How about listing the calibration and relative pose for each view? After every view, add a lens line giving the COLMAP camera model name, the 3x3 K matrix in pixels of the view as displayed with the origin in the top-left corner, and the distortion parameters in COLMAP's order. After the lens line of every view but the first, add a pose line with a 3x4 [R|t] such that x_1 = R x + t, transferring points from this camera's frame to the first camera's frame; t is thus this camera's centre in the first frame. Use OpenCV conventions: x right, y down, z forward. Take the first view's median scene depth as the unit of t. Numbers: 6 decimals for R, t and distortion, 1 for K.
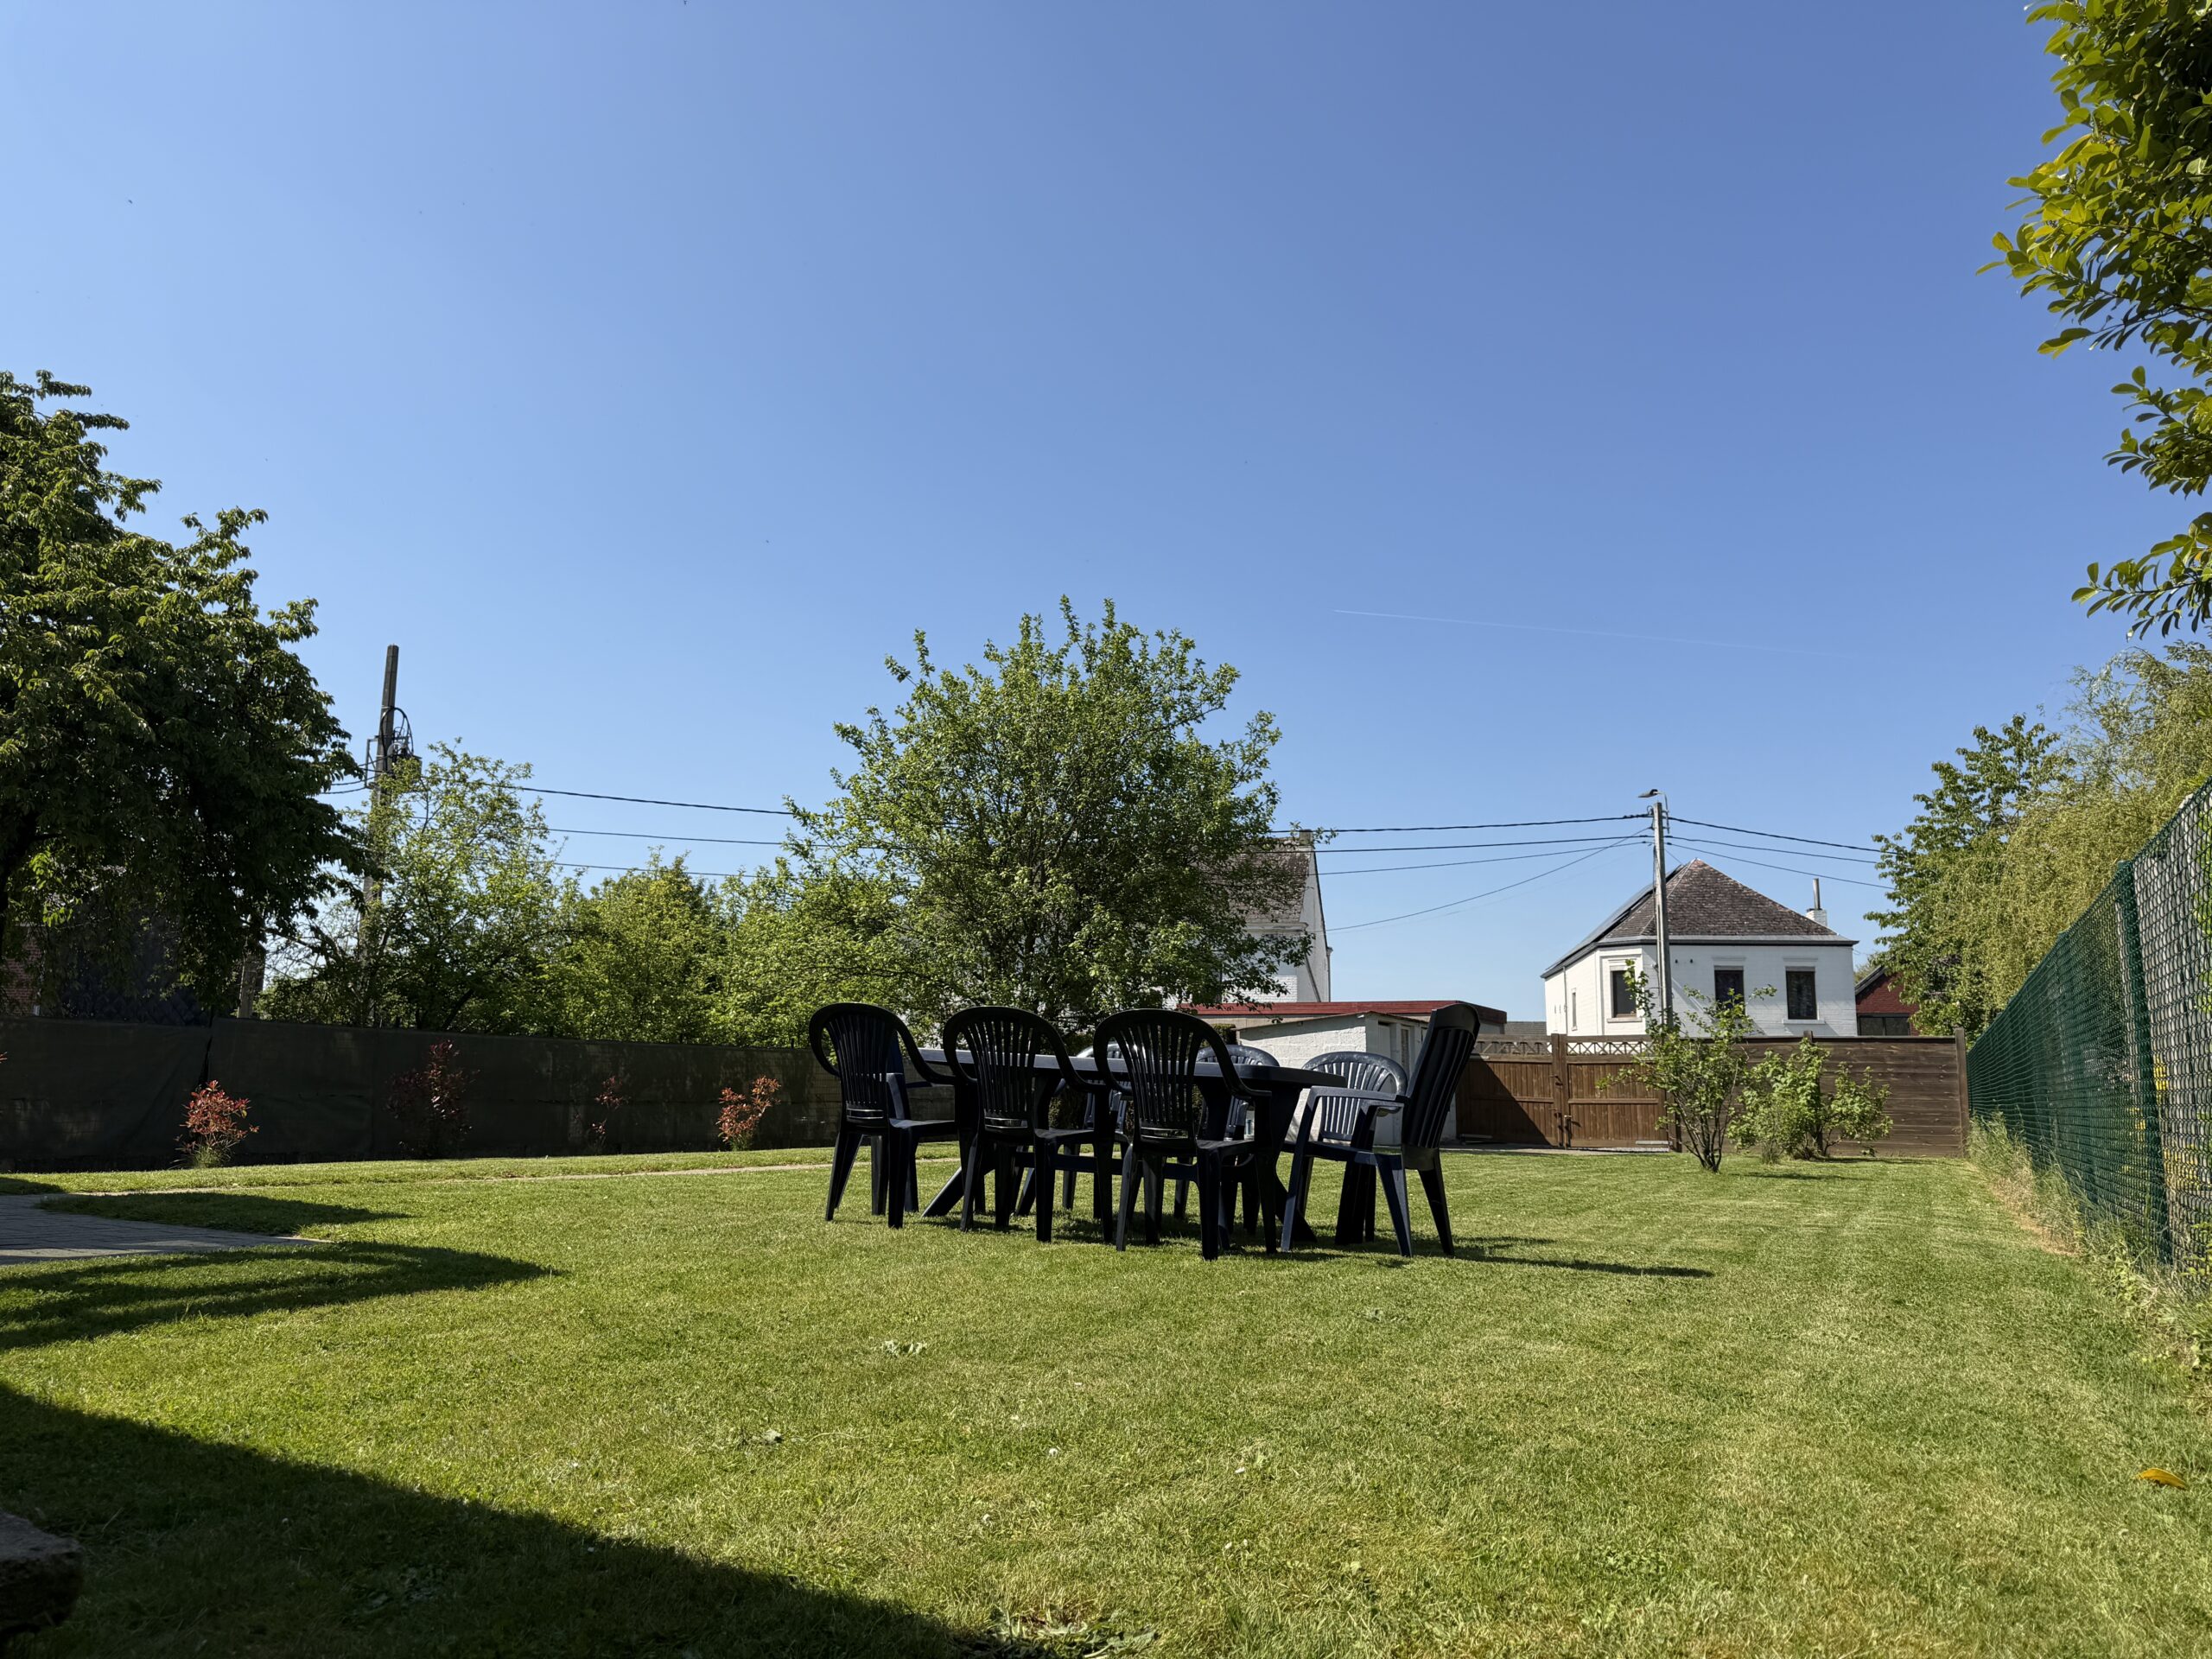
lens RADIAL K [[1552.7, 0, 1106.0], [0, 1552.7, 829.5], [0, 0, 1]] dist [0.131313, -0.121661]
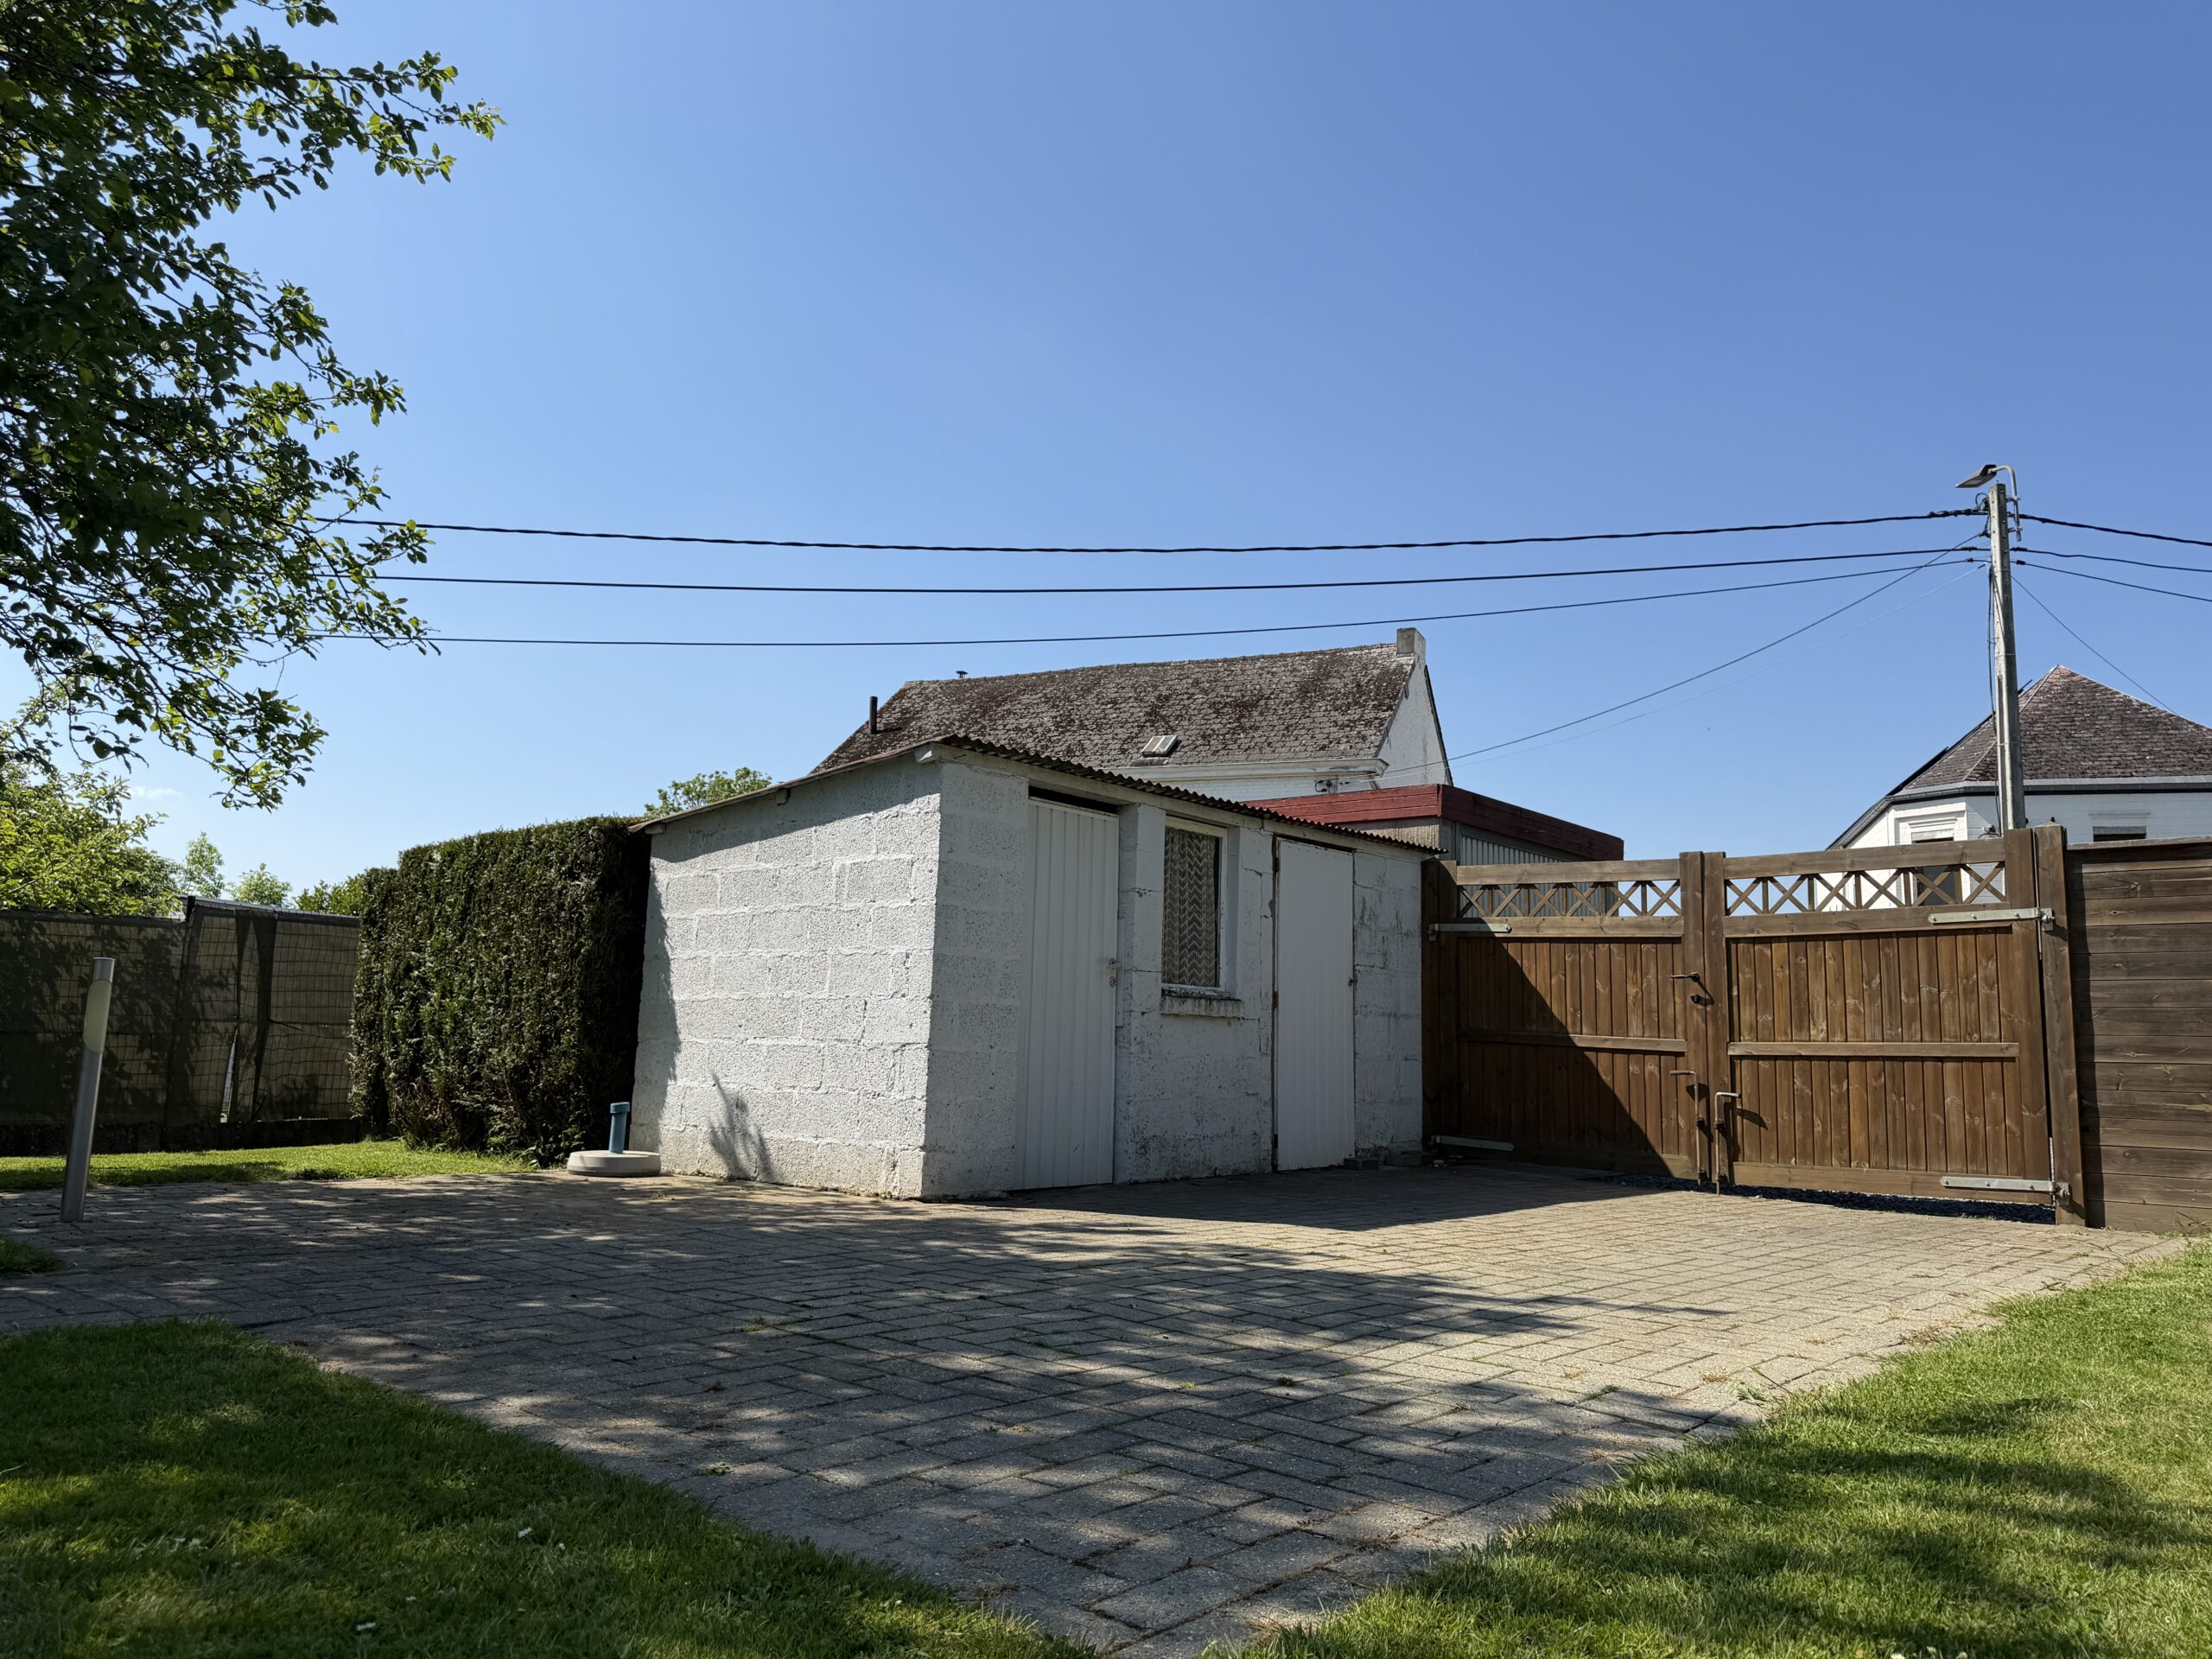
lens RADIAL K [[1499.0, 0, 1106.0], [0, 1499.0, 829.5], [0, 0, 1]] dist [0.011699, 0.002229]
pose [[0.981527, -0.017088, -0.190557, 0.151093], [0.023393, 0.999249, 0.030887, 0.075363], [0.189886, -0.034774, 0.981190, 0.443124]]
